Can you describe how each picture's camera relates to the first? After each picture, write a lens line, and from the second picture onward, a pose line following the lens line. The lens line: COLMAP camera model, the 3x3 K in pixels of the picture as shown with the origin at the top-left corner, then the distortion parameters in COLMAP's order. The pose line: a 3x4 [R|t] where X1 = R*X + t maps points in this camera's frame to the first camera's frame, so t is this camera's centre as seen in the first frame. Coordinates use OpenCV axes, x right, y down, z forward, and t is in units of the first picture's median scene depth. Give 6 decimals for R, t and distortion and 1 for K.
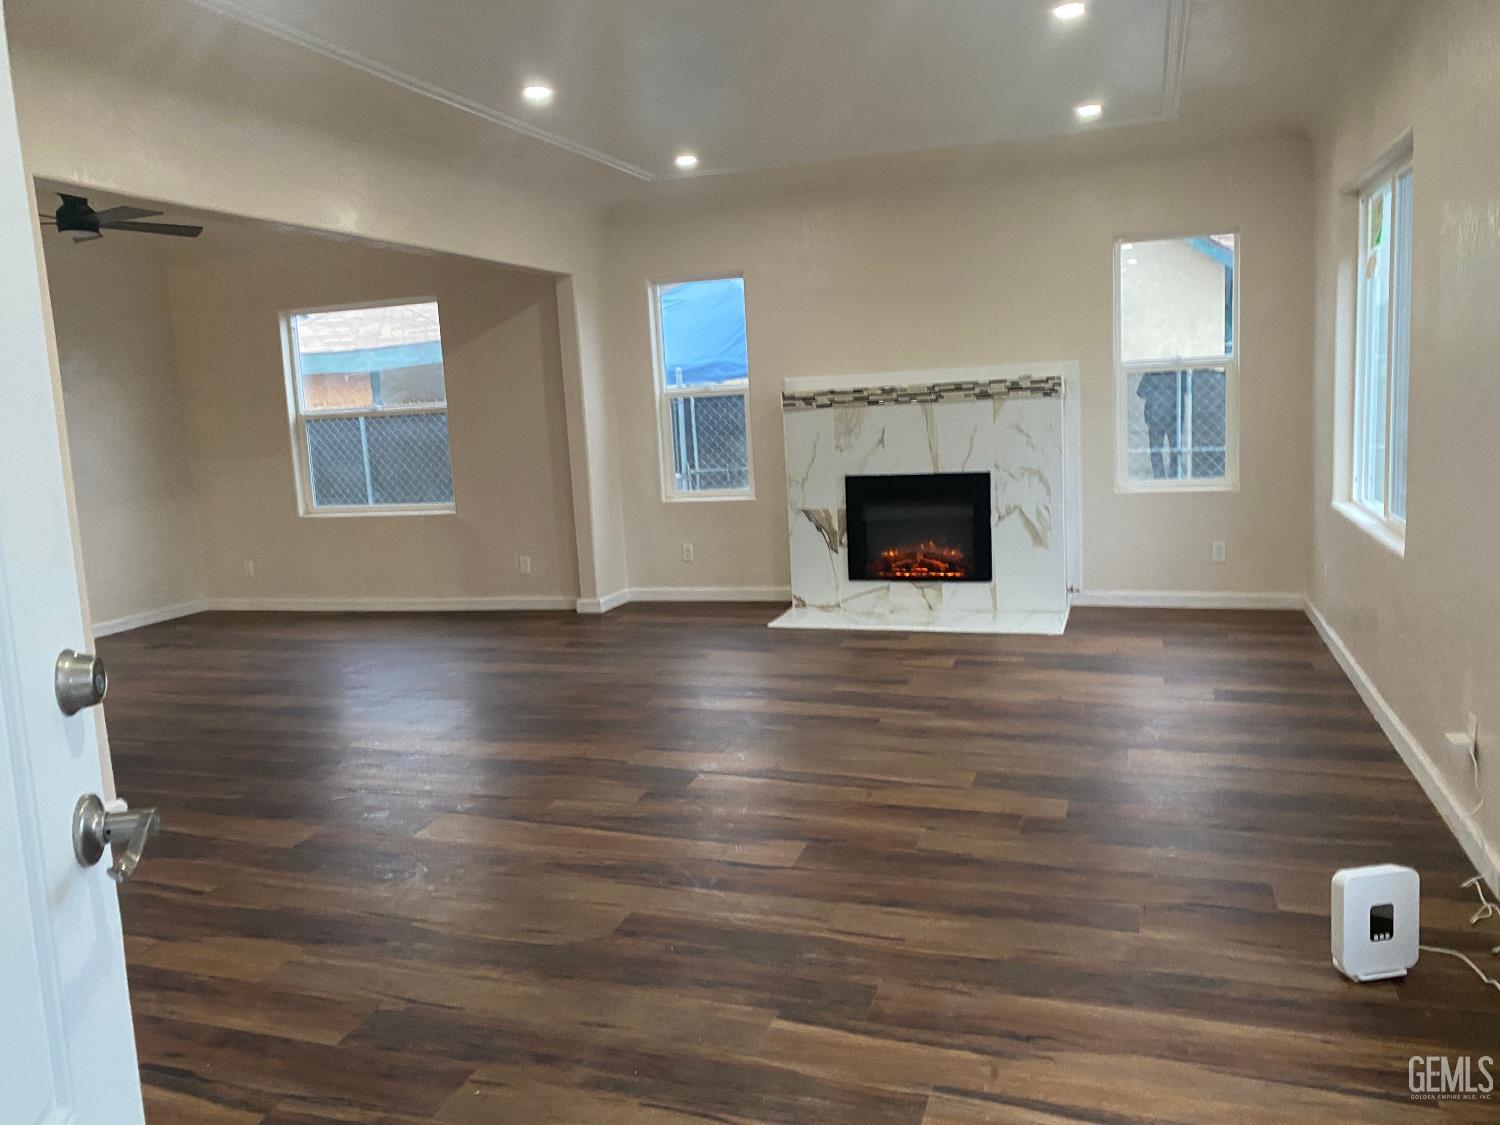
lens RADIAL K [[1122.3, 0, 722.4], [0, 1122.3, 556.1], [0, 0, 1]] dist [0.040366, -0.046937]
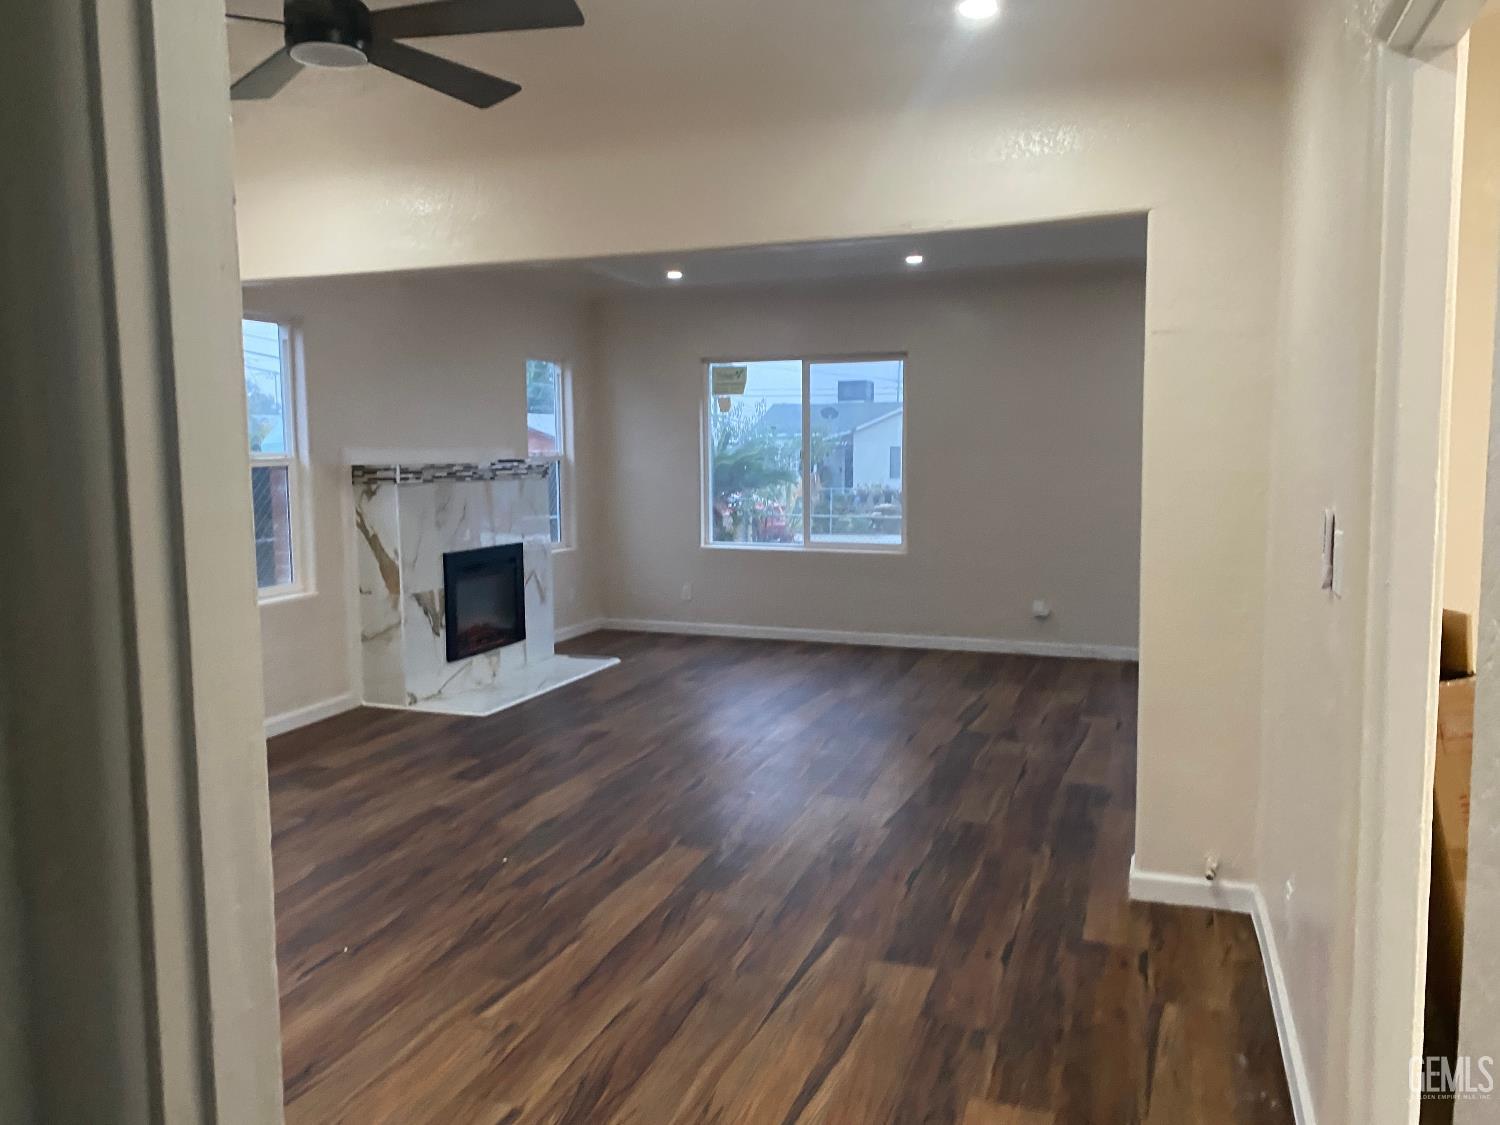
lens RADIAL K [[1122.3, 0, 758.4], [0, 1122.3, 556.0], [0, 0, 1]] dist [0.040366, -0.046937]
pose [[0.002535, -0.041345, 0.999142, -0.928165], [0.140085, 0.989307, 0.040582, -0.077387], [-0.990136, 0.139862, 0.008300, 0.791339]]
